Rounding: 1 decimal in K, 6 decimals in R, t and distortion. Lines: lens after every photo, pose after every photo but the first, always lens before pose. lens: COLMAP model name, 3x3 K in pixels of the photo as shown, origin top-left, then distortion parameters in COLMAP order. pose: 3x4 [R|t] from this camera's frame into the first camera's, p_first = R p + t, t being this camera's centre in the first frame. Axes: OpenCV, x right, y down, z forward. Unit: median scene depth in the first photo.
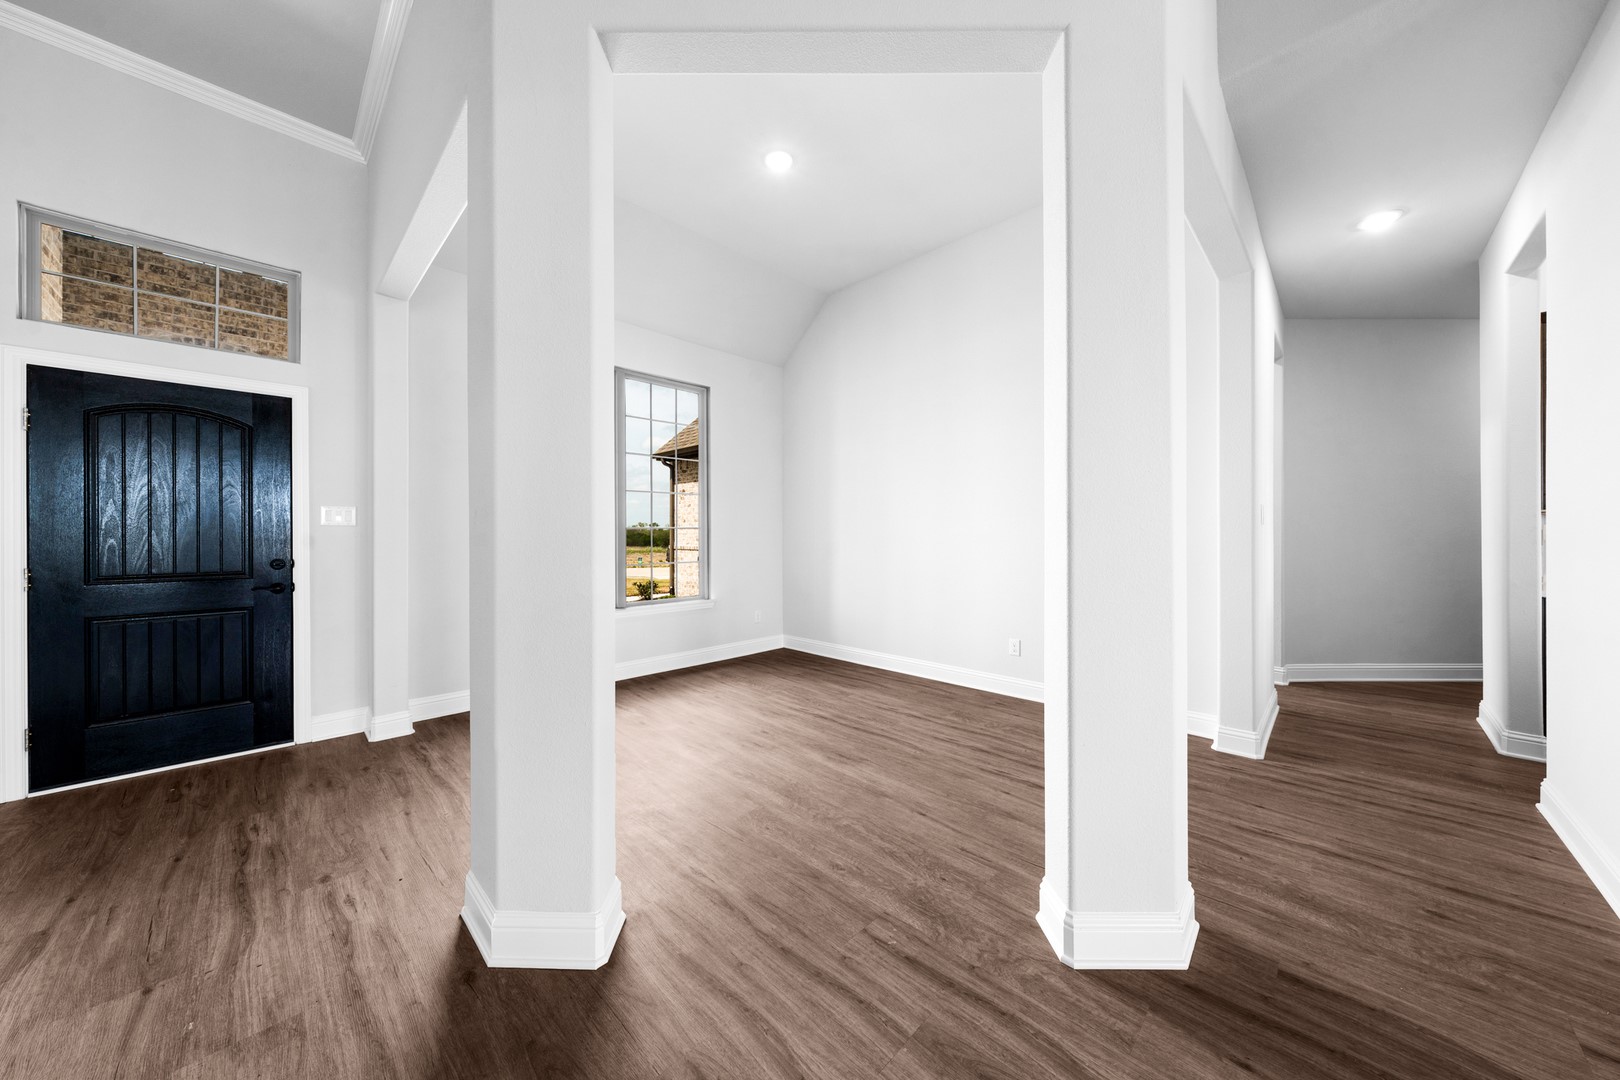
lens RADIAL K [[553.3, 0, 811.0], [0, 553.3, 533.8], [0, 0, 1]] dist [-0.001692, 0.000448]
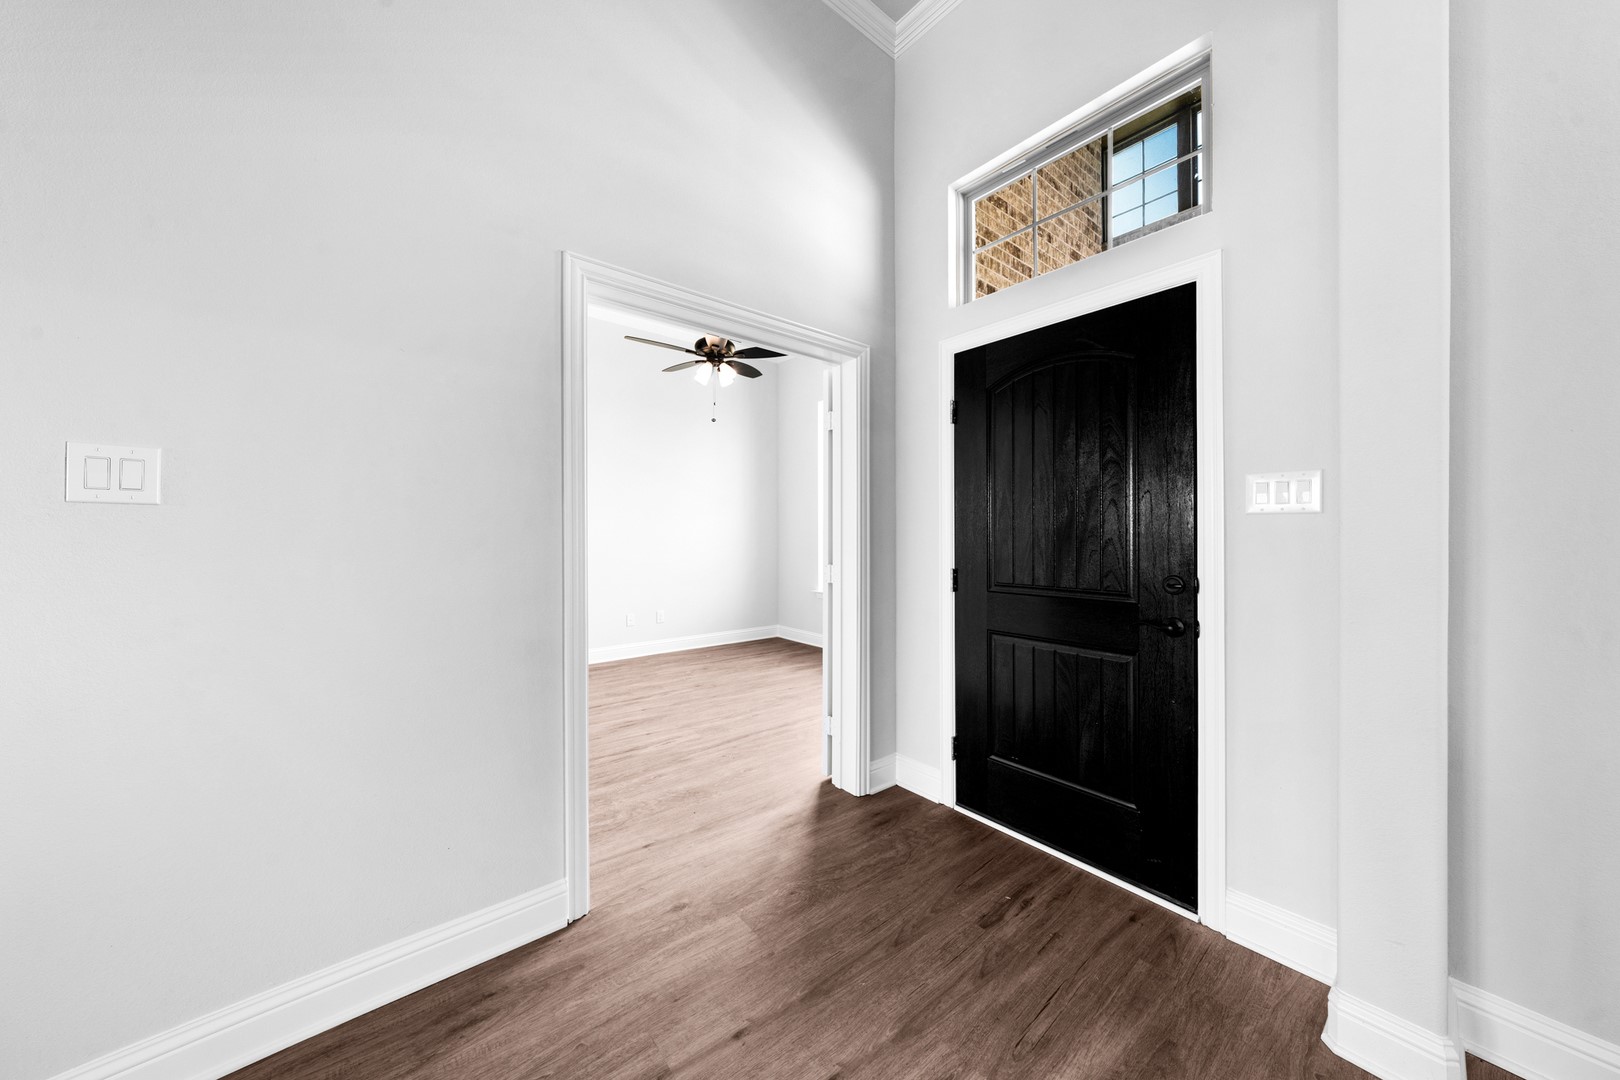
lens RADIAL K [[553.3, 0, 801.4], [0, 553.3, 529.6], [0, 0, 1]] dist [-0.001692, 0.000448]
pose [[-0.089509, -0.001081, -0.995985, -0.314441], [-0.001062, 0.999999, -0.000990, -0.000779], [0.995985, 0.000969, -0.089510, 0.577943]]
